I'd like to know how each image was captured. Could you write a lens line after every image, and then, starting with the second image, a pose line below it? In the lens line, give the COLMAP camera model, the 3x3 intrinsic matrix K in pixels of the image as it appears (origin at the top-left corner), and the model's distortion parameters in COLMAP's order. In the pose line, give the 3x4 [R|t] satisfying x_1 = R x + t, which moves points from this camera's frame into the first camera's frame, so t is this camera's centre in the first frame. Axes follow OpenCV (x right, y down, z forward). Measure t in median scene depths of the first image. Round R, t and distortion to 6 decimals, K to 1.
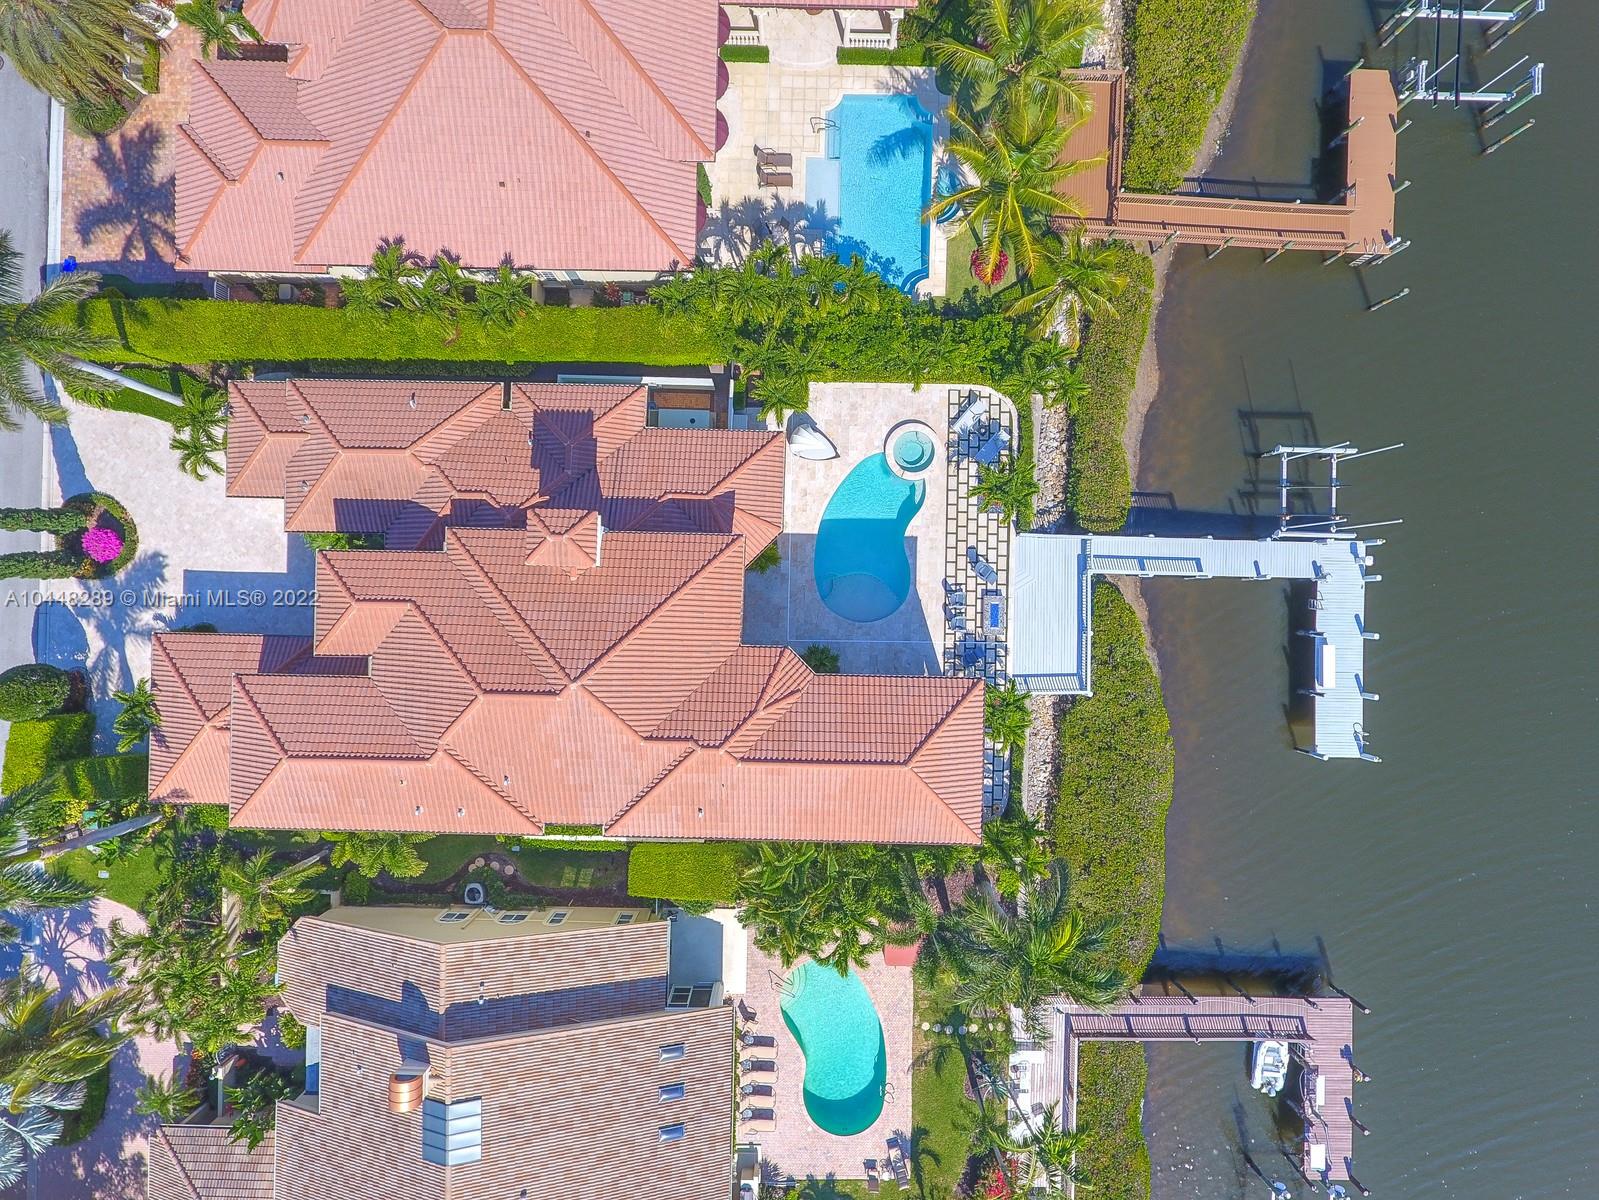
lens RADIAL K [[936.9, 0, 799.5], [0, 936.9, 600.0], [0, 0, 1]] dist [-0.001441, -0.001688]
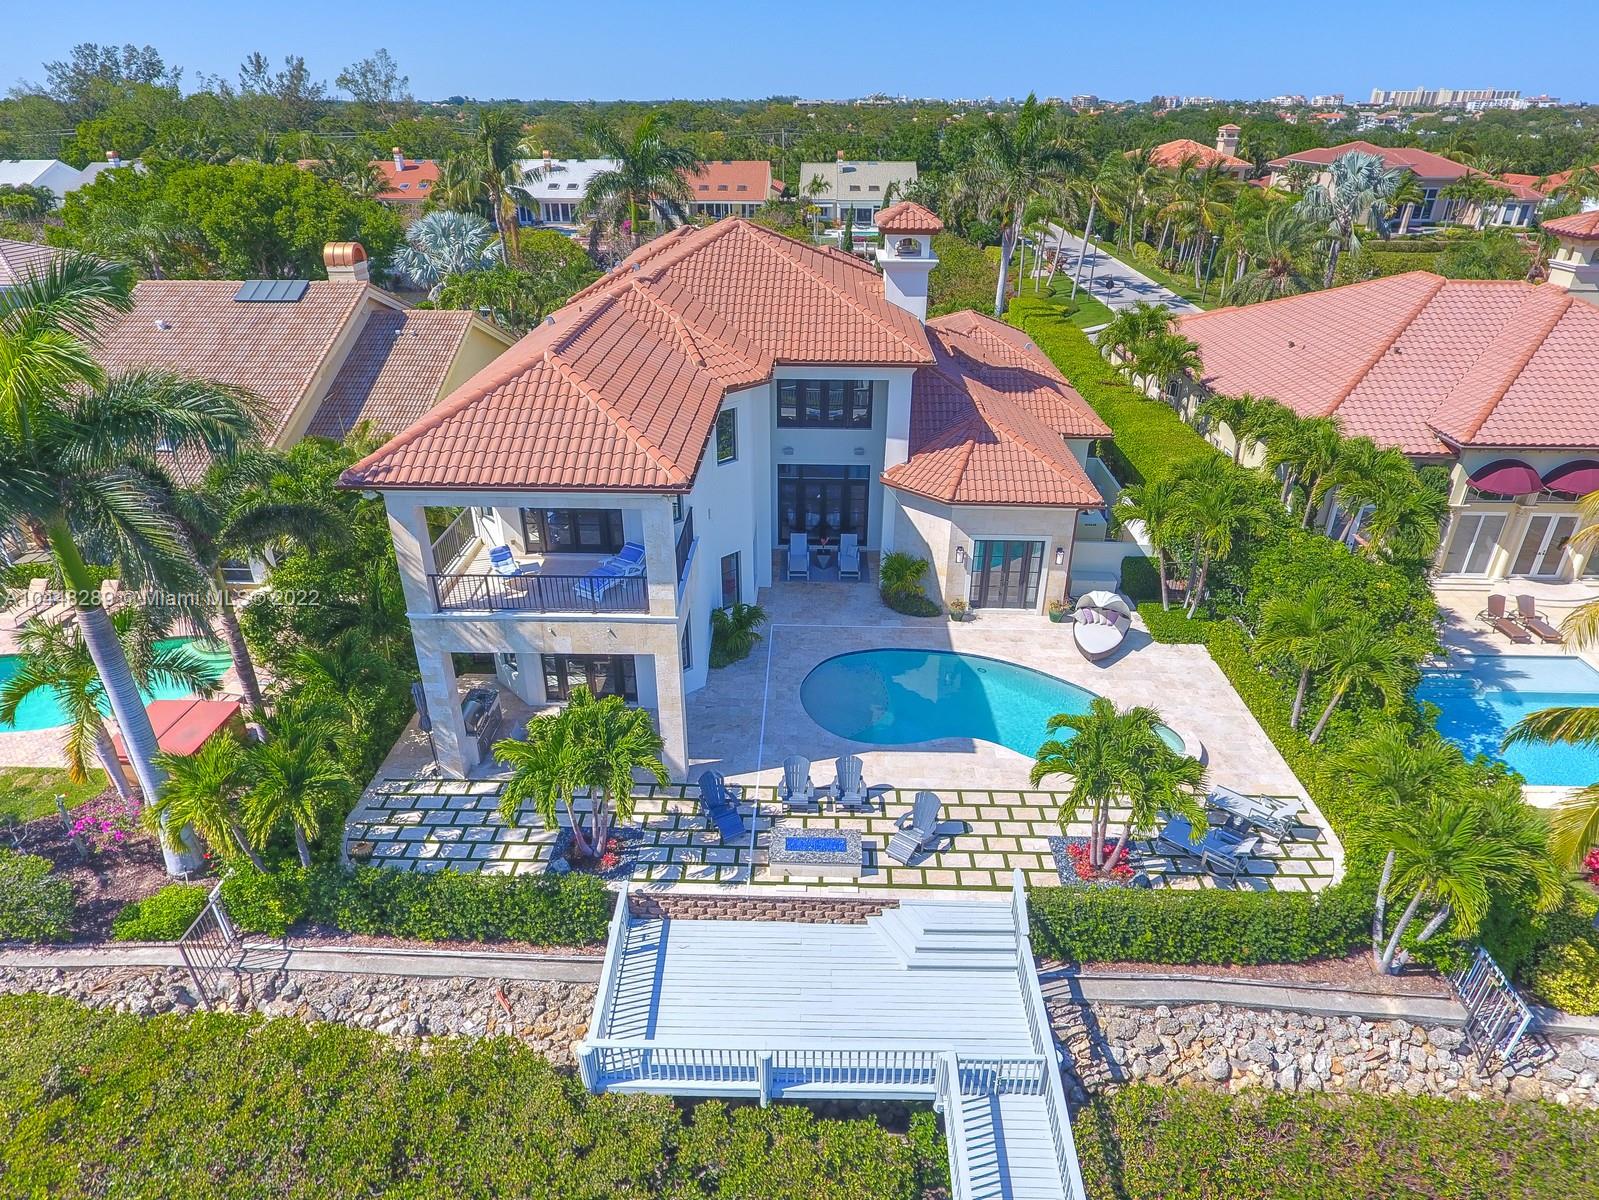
lens RADIAL K [[958.1, 0, 799.5], [0, 958.1, 600.0], [0, 0, 1]] dist [-0.002044, -0.000508]
pose [[-0.006683, 0.461482, -0.887124, 0.537763], [-0.999974, -0.005373, 0.004738, 0.022344], [-0.002580, 0.887133, 0.461507, 0.690830]]
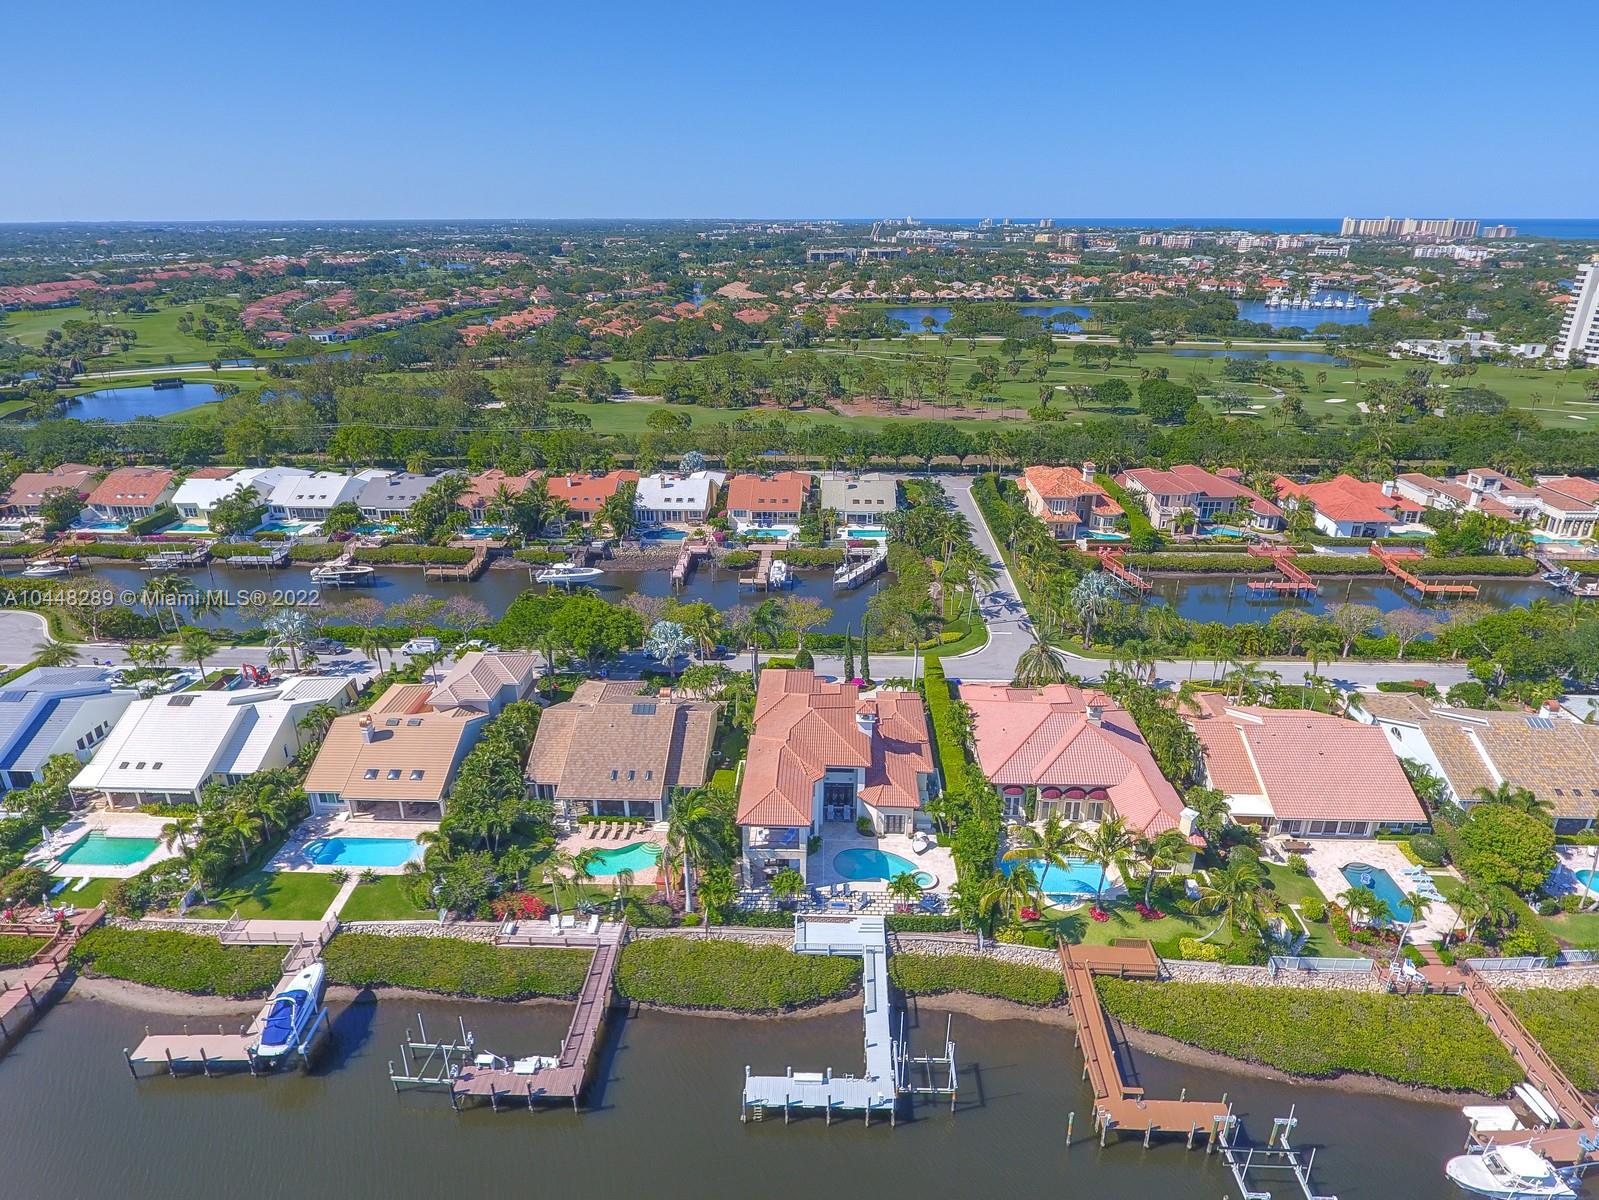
lens RADIAL K [[936.9, 0, 799.5], [0, 936.9, 600.0], [0, 0, 1]] dist [-0.001441, -0.001688]
pose [[-0.018292, 0.373280, -0.927539, 1.684823], [-0.999828, -0.004017, 0.018101, 0.061585], [0.003031, 0.927710, 0.373289, -0.250411]]
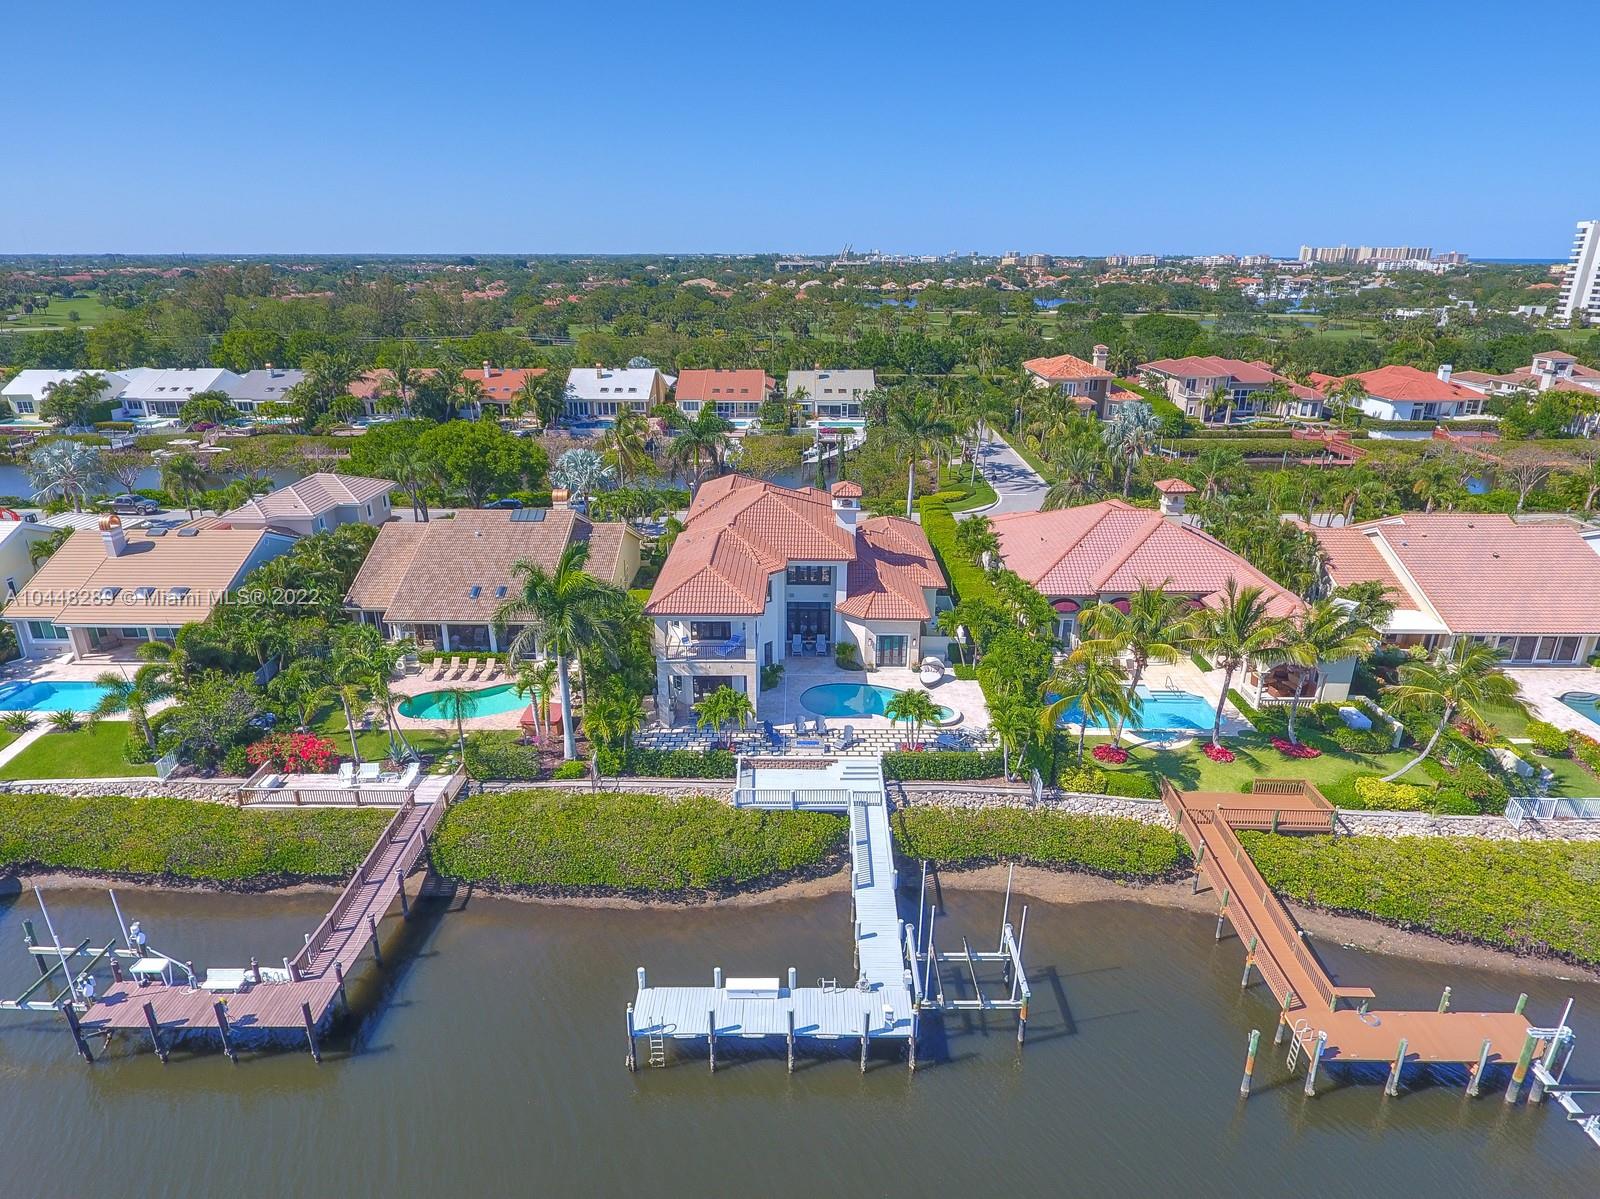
lens RADIAL K [[937.4, 0, 800.0], [0, 937.4, 599.5], [0, 0, 1]] dist [-0.001441, -0.001688]
pose [[0.012884, 0.344899, -0.938551, 1.226216], [-0.999916, 0.002836, -0.012684, 0.040234], [-0.001713, 0.938636, 0.344906, 0.424312]]
